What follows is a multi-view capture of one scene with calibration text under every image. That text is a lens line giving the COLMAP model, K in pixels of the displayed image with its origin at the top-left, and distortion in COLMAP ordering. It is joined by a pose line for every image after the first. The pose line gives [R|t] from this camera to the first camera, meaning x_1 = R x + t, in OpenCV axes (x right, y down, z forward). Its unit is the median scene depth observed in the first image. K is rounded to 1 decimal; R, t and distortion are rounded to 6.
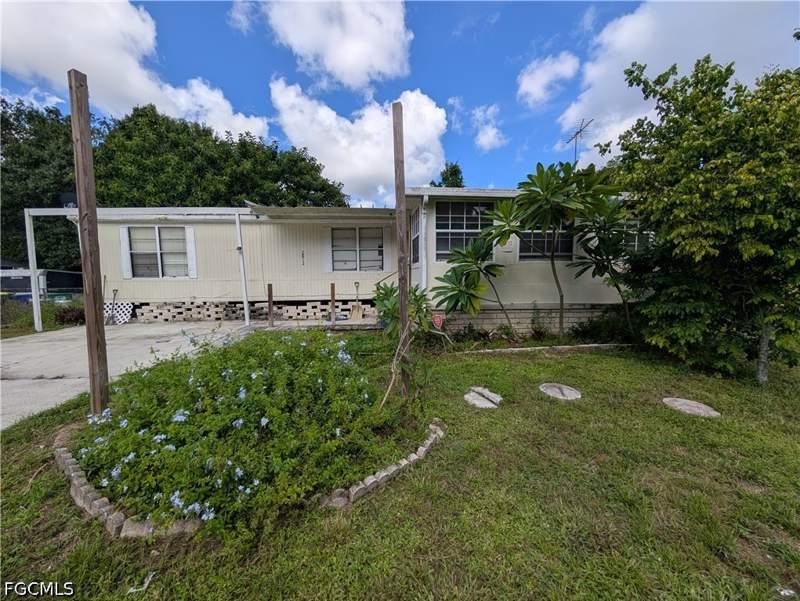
lens RADIAL K [[301.3, 0, 398.8], [0, 301.3, 301.5], [0, 0, 1]] dist [-0.008597, 0.001522]
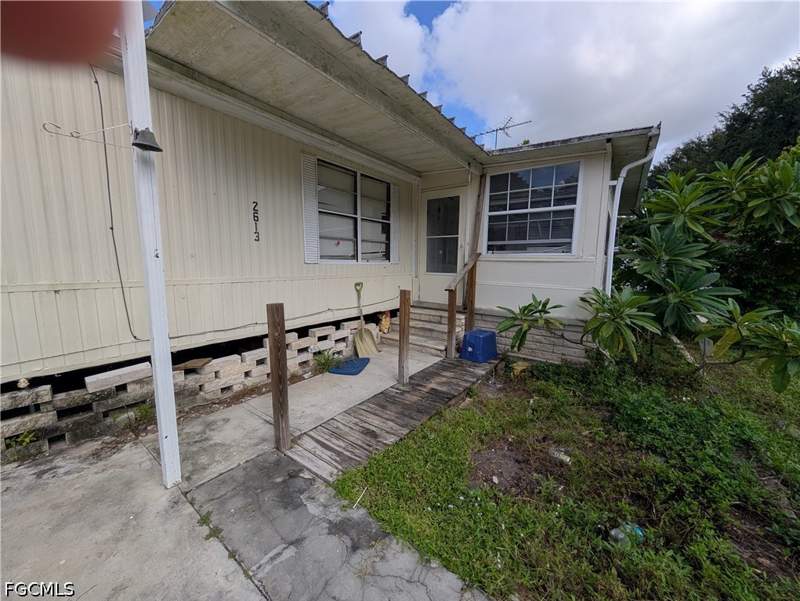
lens RADIAL K [[301.3, 0, 401.2], [0, 301.3, 303.0], [0, 0, 1]] dist [-0.008597, 0.001522]
pose [[0.666512, -0.081917, 0.740980, -0.487309], [0.045526, 0.996562, 0.069221, -0.063858], [-0.744103, -0.012403, 0.667950, 0.631221]]
